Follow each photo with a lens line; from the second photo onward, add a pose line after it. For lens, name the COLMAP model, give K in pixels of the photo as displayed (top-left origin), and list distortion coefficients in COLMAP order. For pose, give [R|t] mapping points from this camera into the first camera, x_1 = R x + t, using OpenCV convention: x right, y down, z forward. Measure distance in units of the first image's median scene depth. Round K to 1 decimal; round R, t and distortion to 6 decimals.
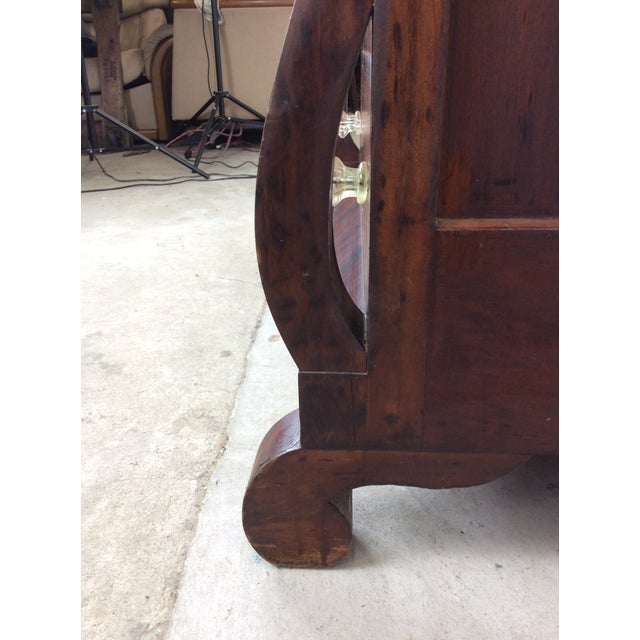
lens RADIAL K [[588.7, 0, 320.0], [0, 588.7, 320.0], [0, 0, 1]] dist [0.119209, -0.215244]
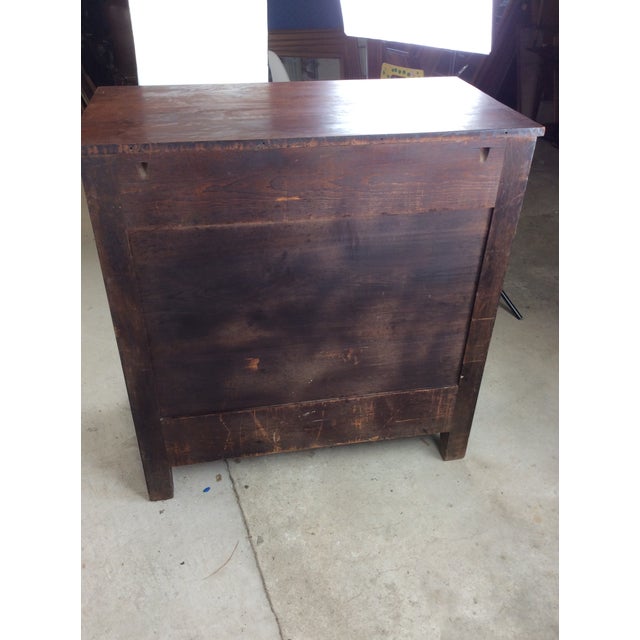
lens RADIAL K [[588.7, 0, 320.0], [0, 588.7, 320.0], [0, 0, 1]] dist [0.119209, -0.215244]
pose [[-0.913525, 0.239489, -0.328811, 0.139436], [-0.155326, 0.541709, 0.826090, -1.994206], [0.375959, 0.805727, -0.457666, 1.693319]]
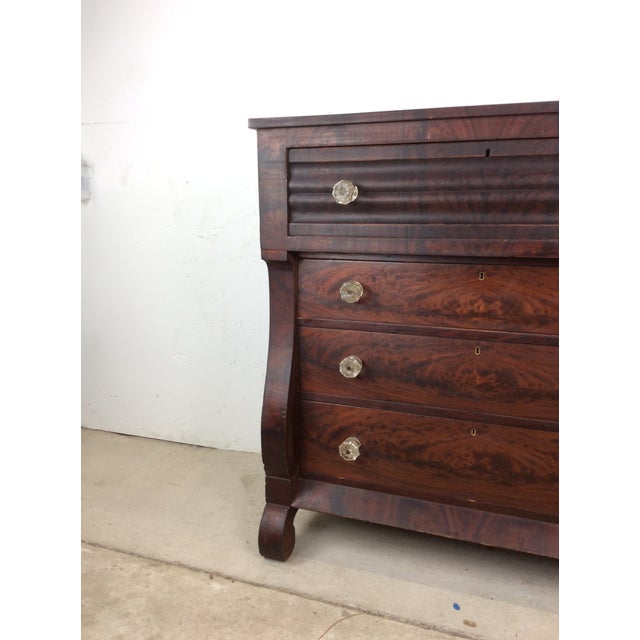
lens RADIAL K [[588.7, 0, 320.0], [0, 588.7, 320.0], [0, 0, 1]] dist [0.119209, -0.215244]
pose [[0.294740, -0.167950, 0.940702, -1.390855], [0.387502, 0.920866, 0.042997, -0.821877], [-0.873482, 0.351851, 0.336497, 0.649812]]
